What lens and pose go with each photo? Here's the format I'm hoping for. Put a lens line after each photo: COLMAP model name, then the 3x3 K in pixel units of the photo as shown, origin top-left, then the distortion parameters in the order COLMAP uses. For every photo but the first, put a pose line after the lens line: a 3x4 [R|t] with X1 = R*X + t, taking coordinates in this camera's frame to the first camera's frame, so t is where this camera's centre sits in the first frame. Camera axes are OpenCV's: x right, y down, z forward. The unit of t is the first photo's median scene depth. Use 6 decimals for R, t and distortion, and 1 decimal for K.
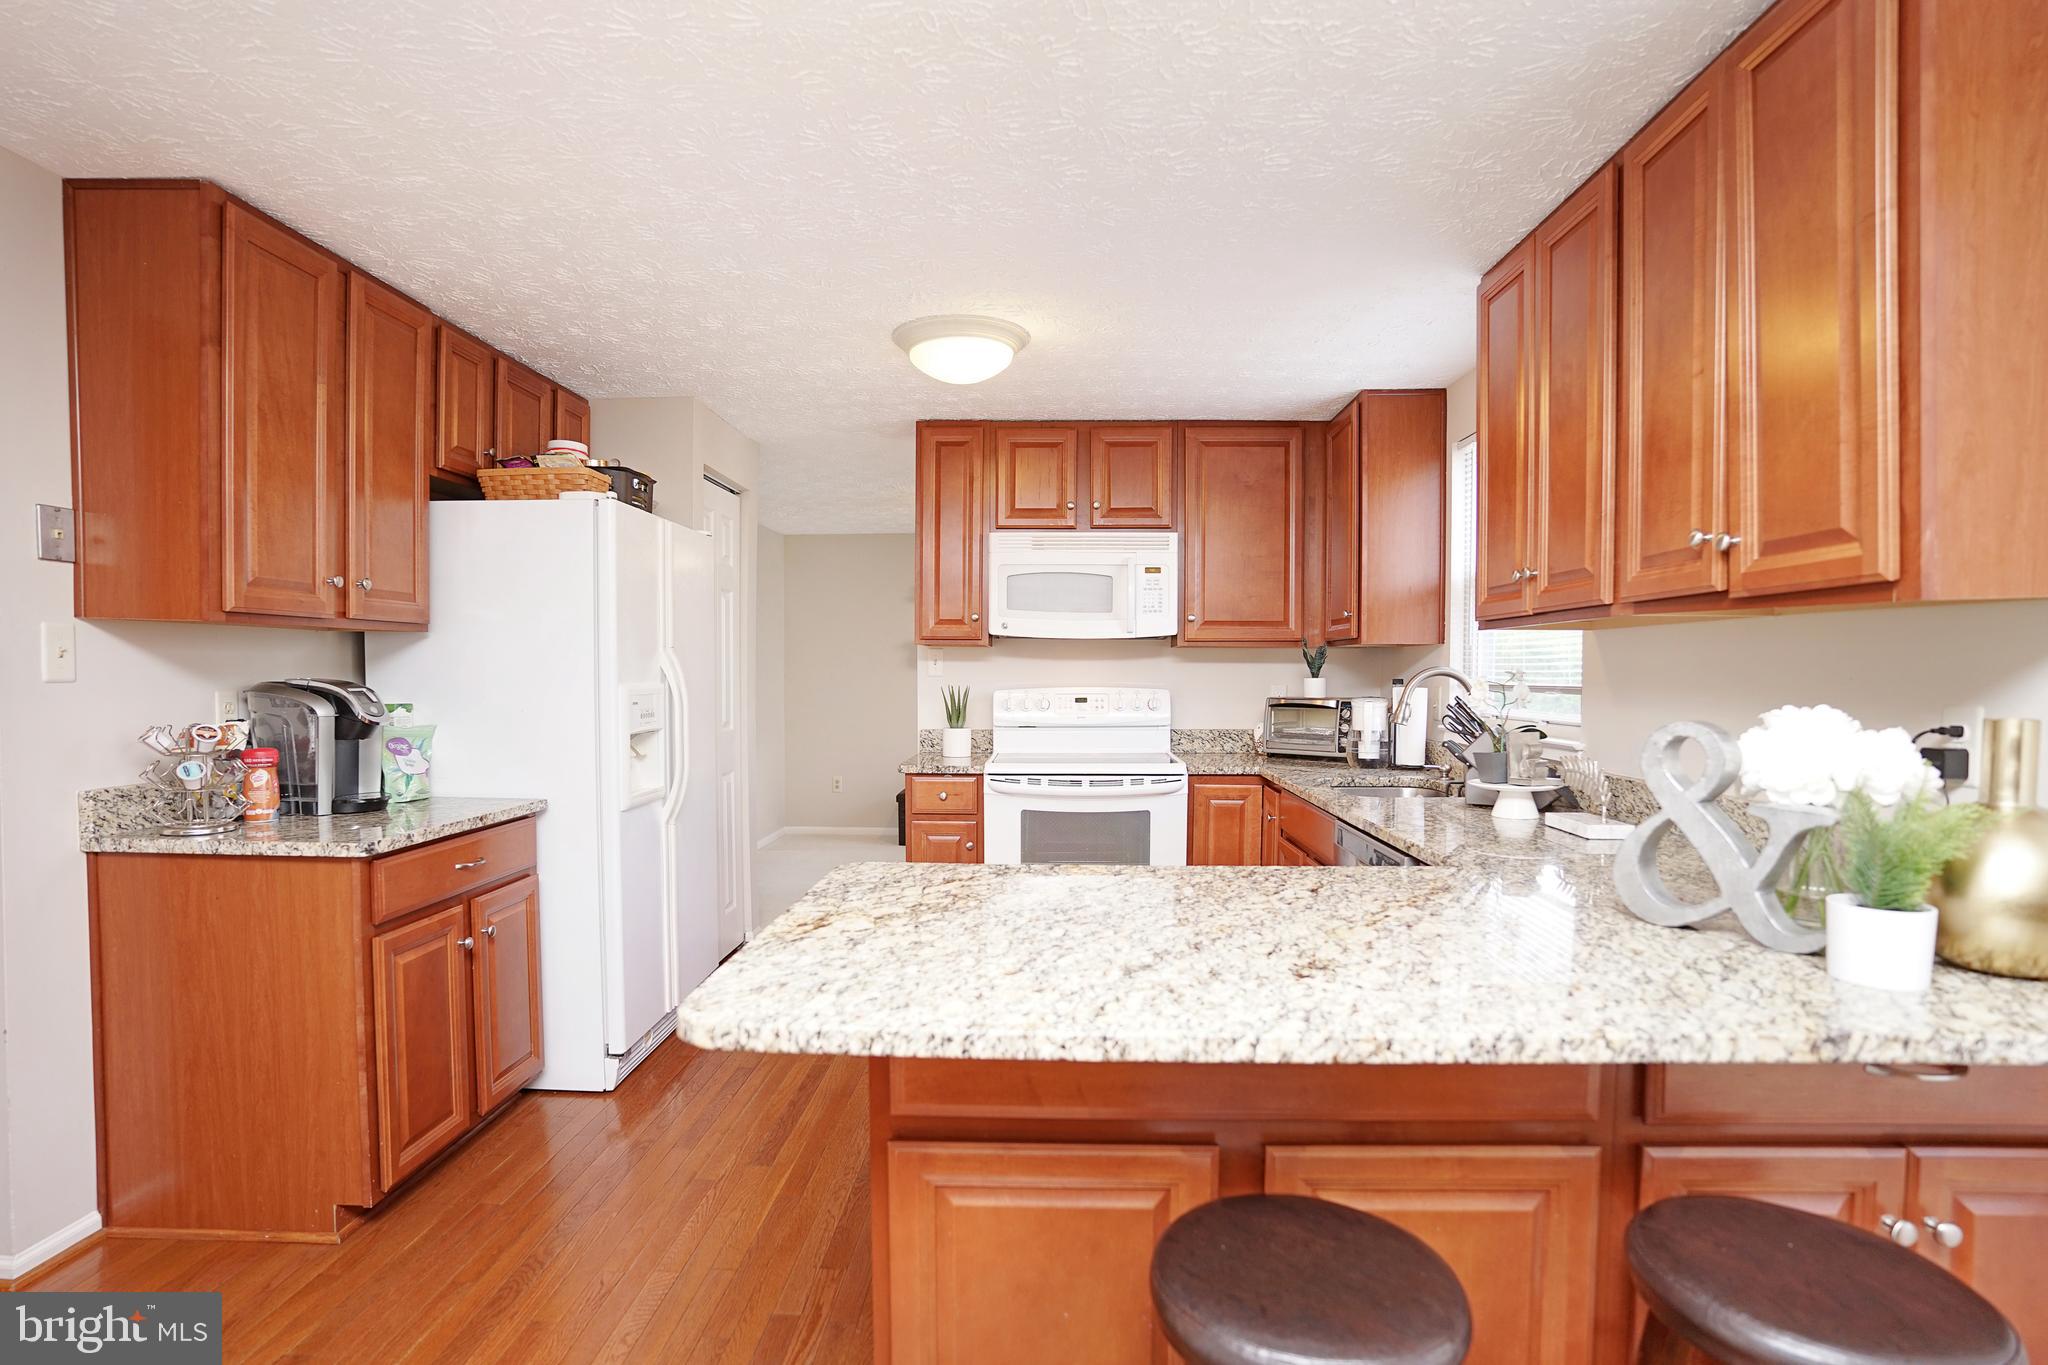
lens RADIAL K [[998.2, 0, 1038.8], [0, 998.2, 696.2], [0, 0, 1]] dist [-0.048916, 0.012543]
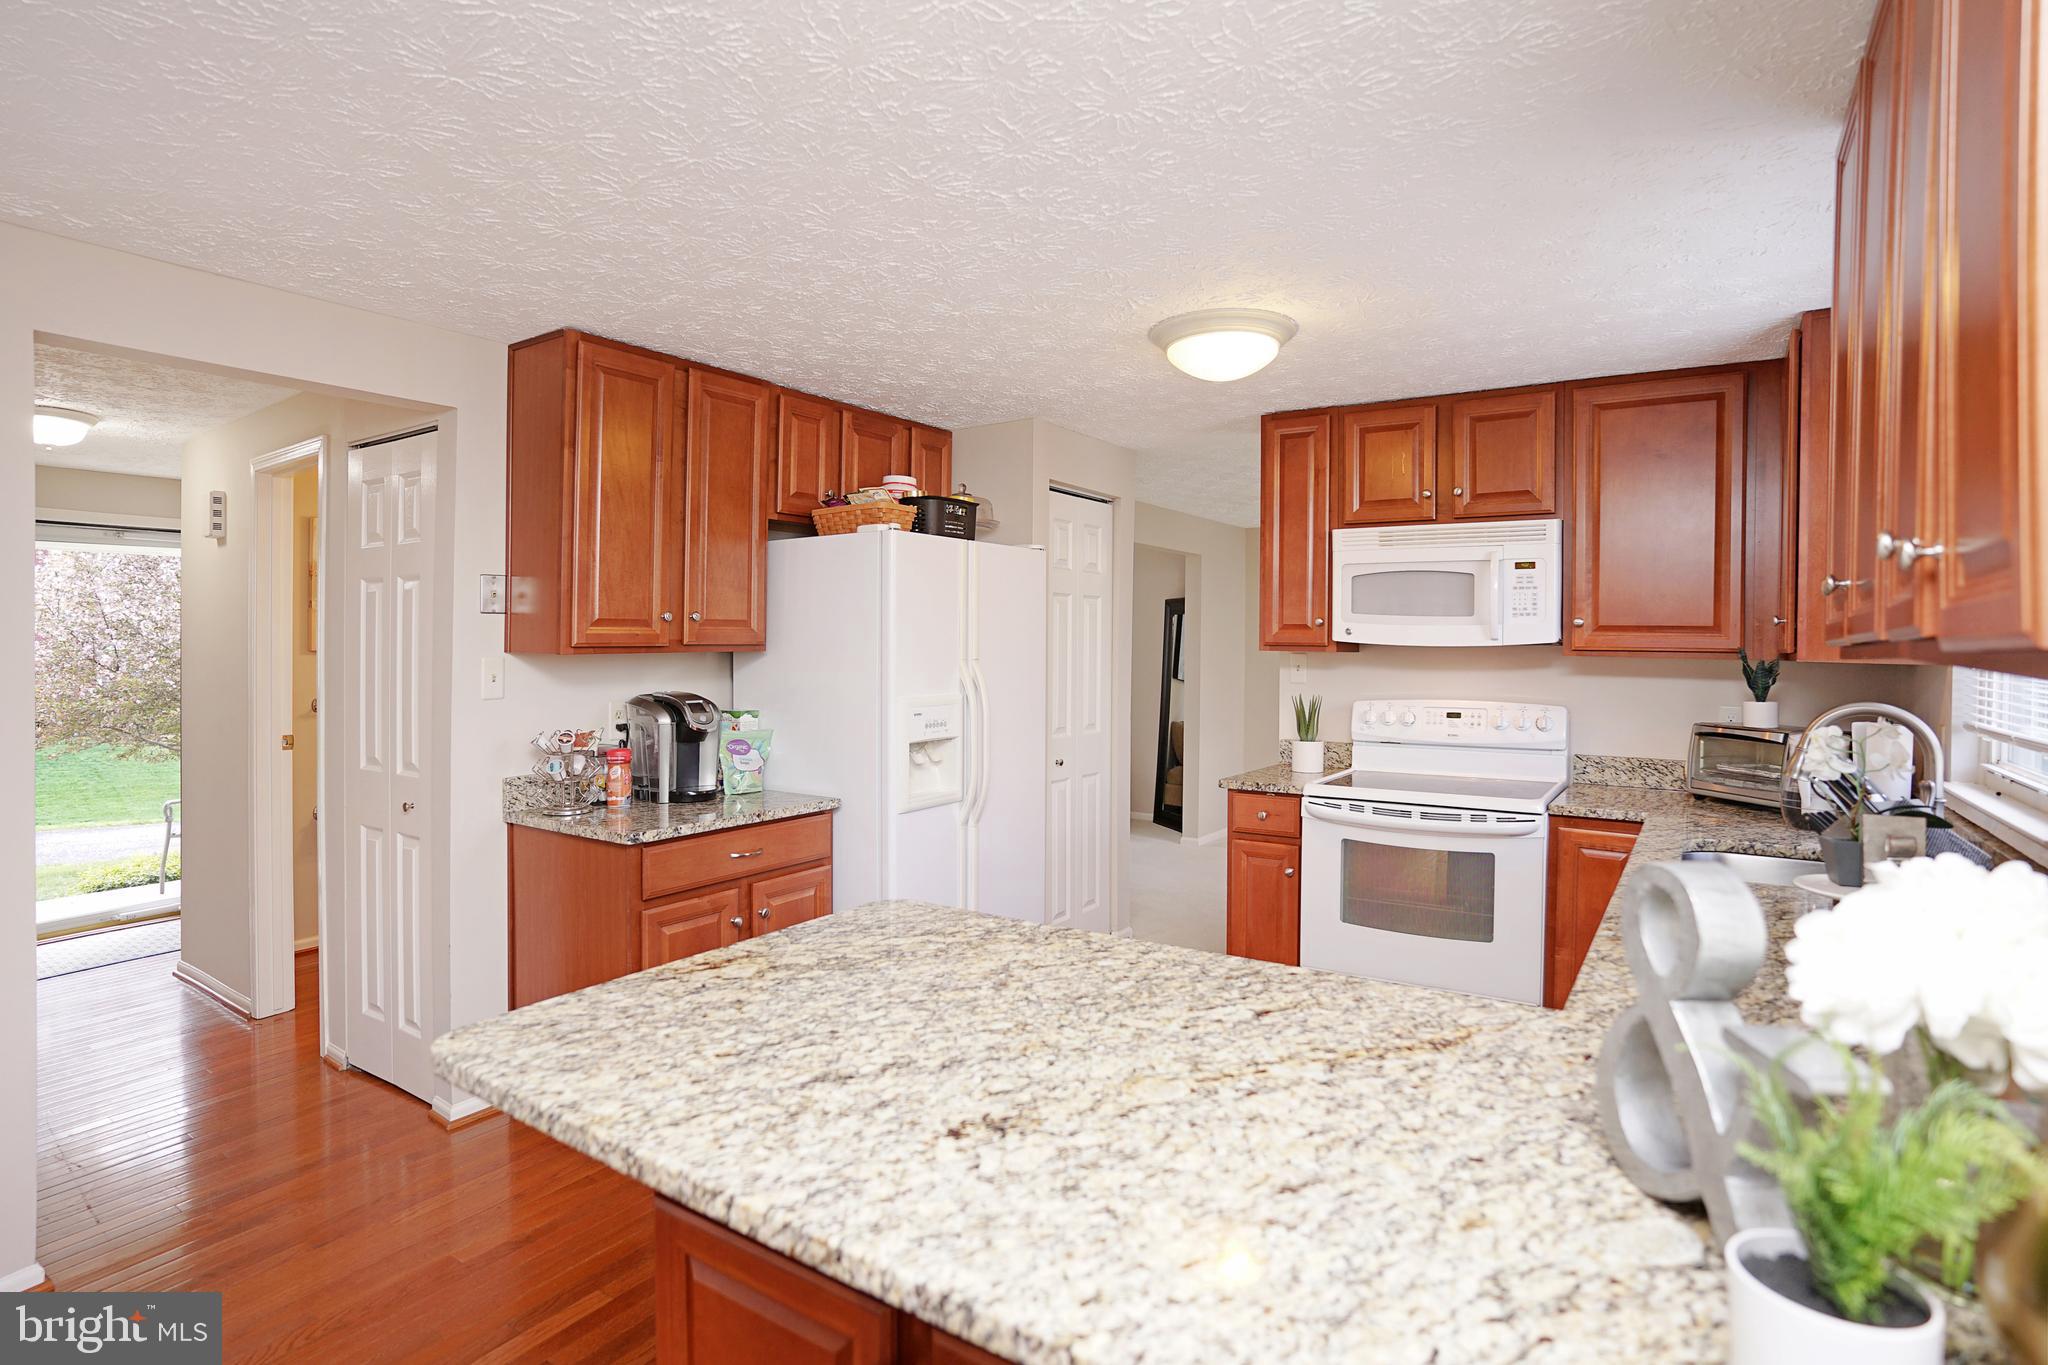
lens RADIAL K [[998.2, 0, 1077.5], [0, 998.2, 691.3], [0, 0, 1]] dist [-0.048916, 0.012543]
pose [[0.863250, 0.020778, -0.504348, 0.310151], [-0.015130, 0.999769, 0.015292, -0.040719], [0.504549, -0.005571, 0.863365, 0.140603]]
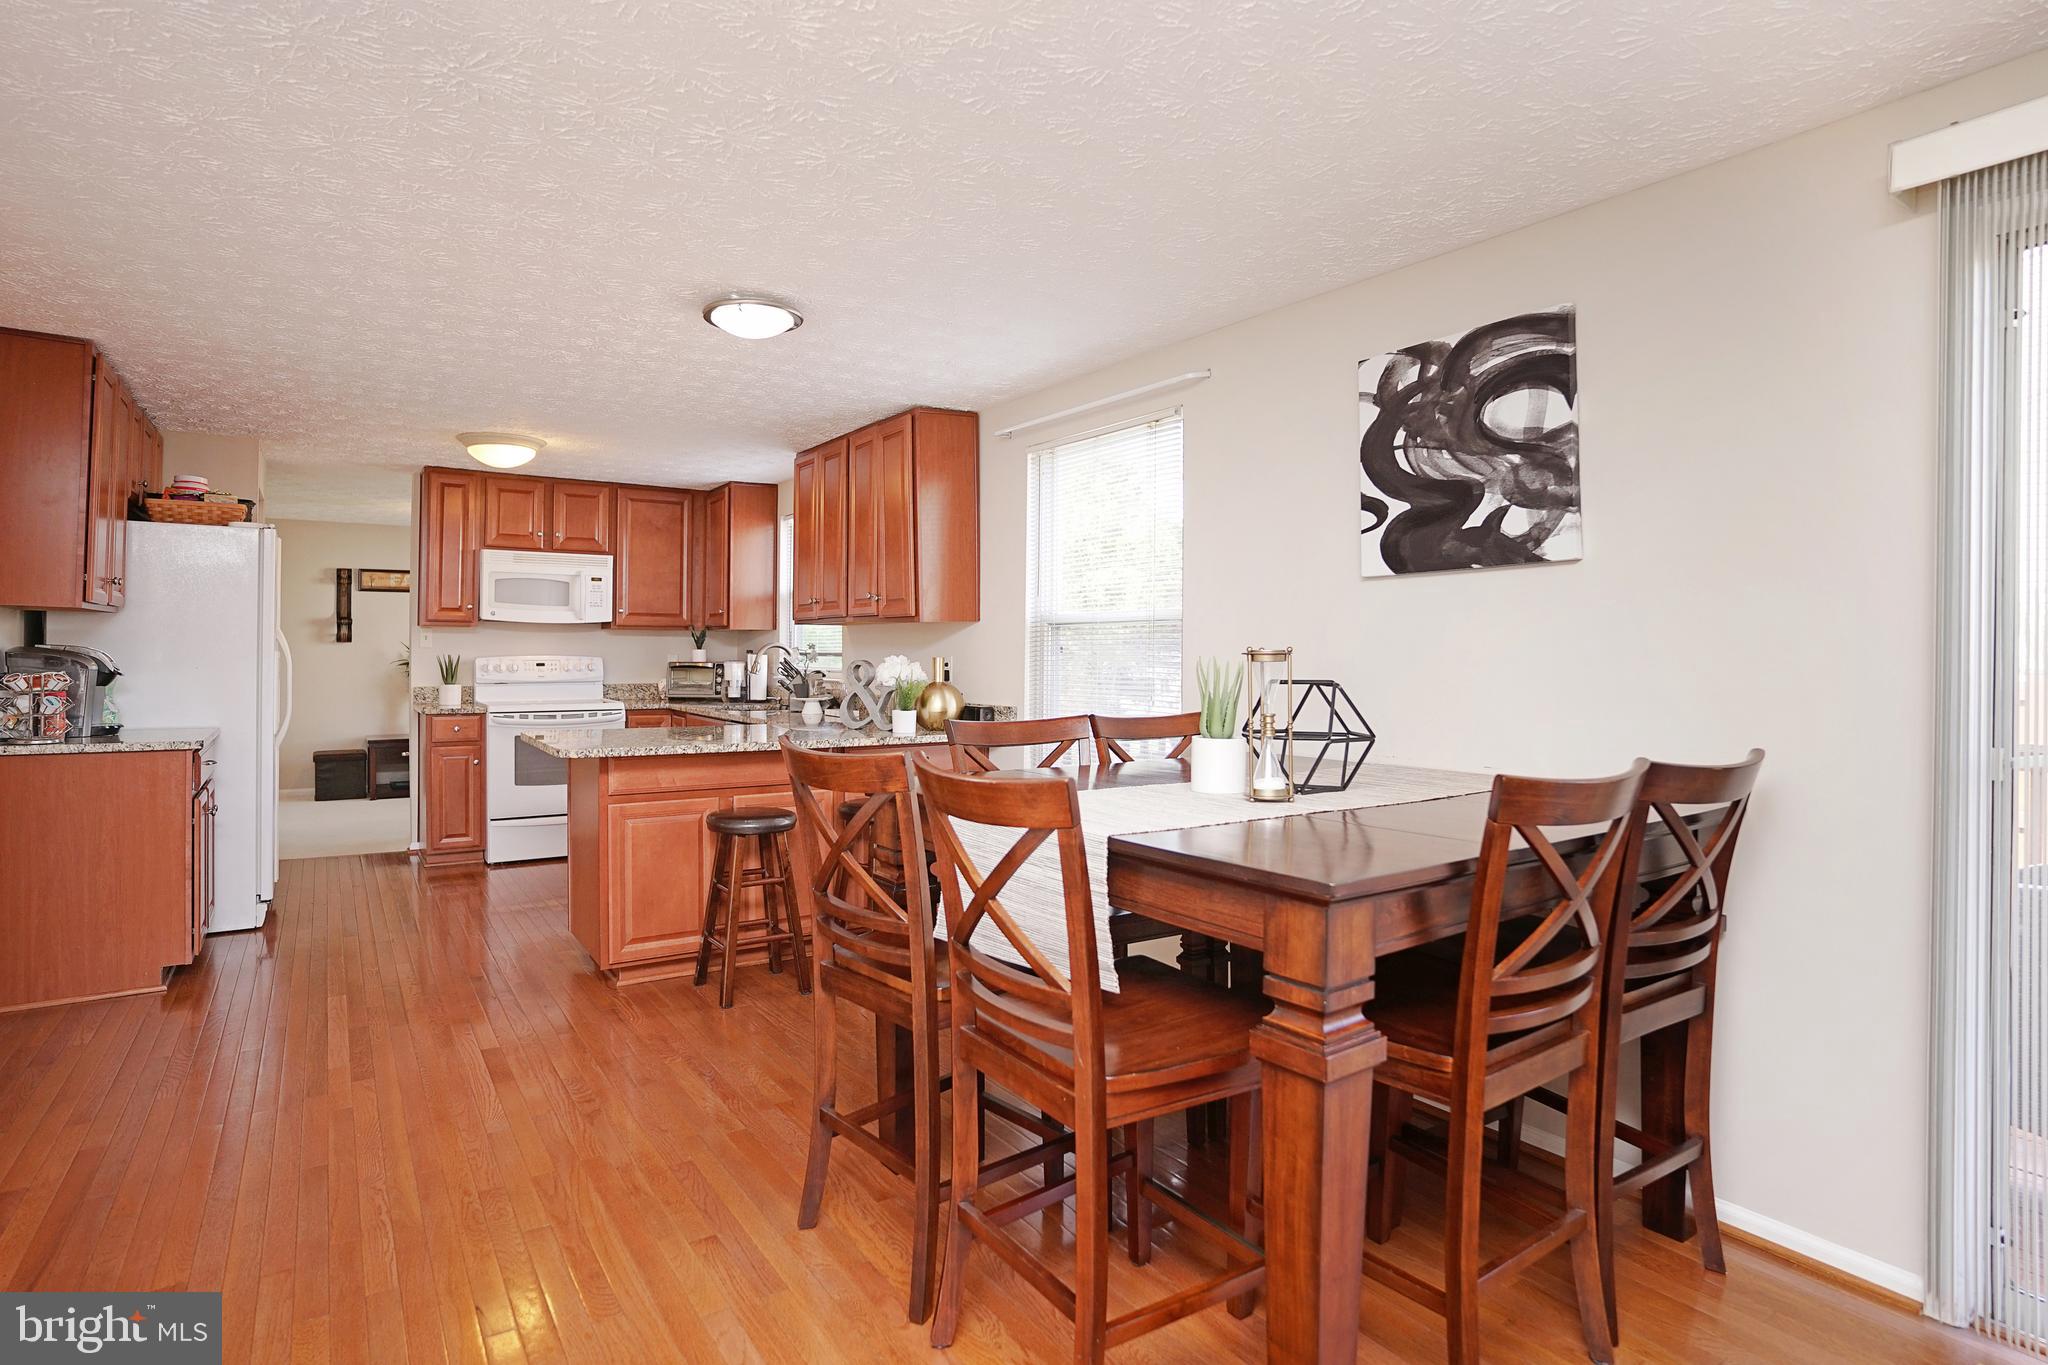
lens RADIAL K [[998.2, 0, 1004.1], [0, 998.2, 647.1], [0, 0, 1]] dist [-0.048916, 0.012543]
pose [[0.811549, 0.003336, 0.584275, -0.402202], [0.012596, 0.999651, -0.023202, 0.032360], [-0.584149, 0.026189, 0.811224, -0.912610]]
